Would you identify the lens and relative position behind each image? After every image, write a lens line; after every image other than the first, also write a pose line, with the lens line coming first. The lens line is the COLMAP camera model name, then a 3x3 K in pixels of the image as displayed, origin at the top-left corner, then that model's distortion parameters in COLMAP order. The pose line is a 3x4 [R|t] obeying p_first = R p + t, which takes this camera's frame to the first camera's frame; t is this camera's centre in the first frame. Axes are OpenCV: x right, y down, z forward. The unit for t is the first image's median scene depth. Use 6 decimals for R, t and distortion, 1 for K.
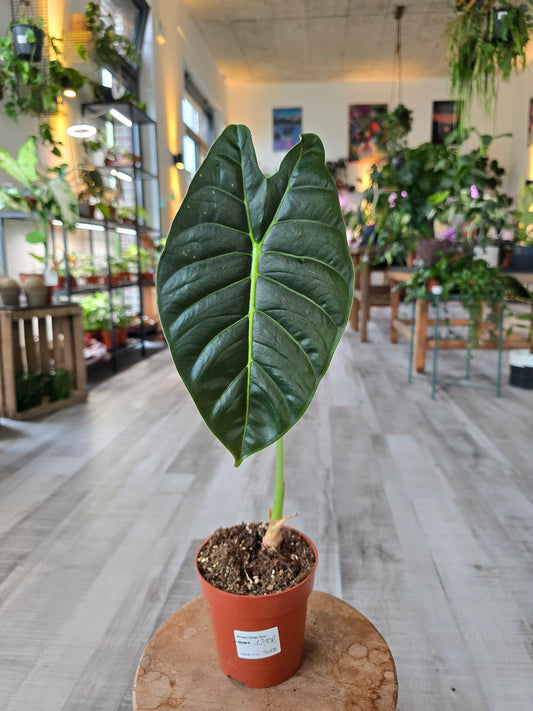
lens RADIAL K [[502.0, 0, 266.5], [0, 502.0, 355.5], [0, 0, 1]] dist [-0.008576, -0.007492]
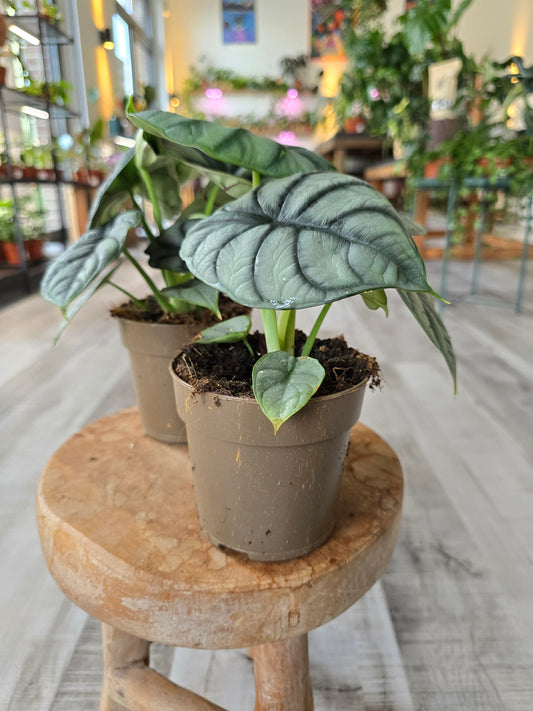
lens RADIAL K [[502.0, 0, 266.5], [0, 502.0, 355.5], [0, 0, 1]] dist [-0.008576, -0.007492]
pose [[0.995368, -0.025302, 0.092750, -0.020624], [0.013542, 0.992026, 0.125302, 0.066867], [-0.095181, -0.123465, 0.987774, 0.375952]]
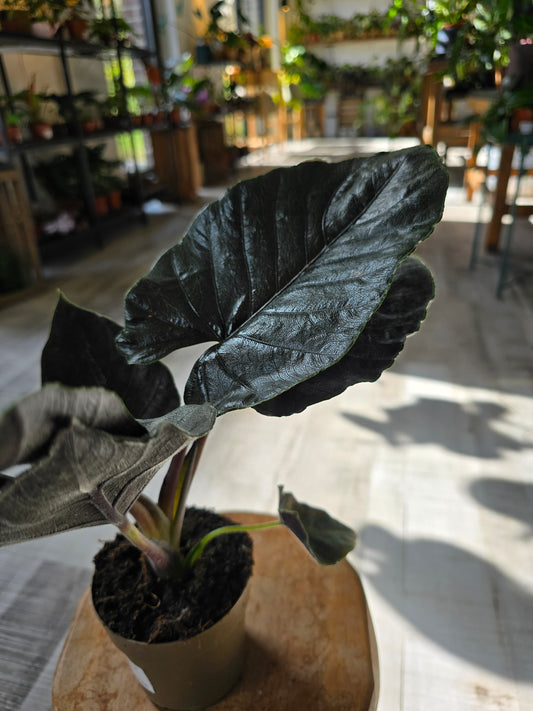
lens RADIAL K [[502.0, 0, 266.5], [0, 502.0, 355.5], [0, 0, 1]] dist [-0.008576, -0.007492]
pose [[0.986314, 0.033314, -0.161480, 0.199892], [0.015803, 0.955767, 0.293700, -0.069953], [0.164122, -0.292233, 0.942159, 0.415534]]
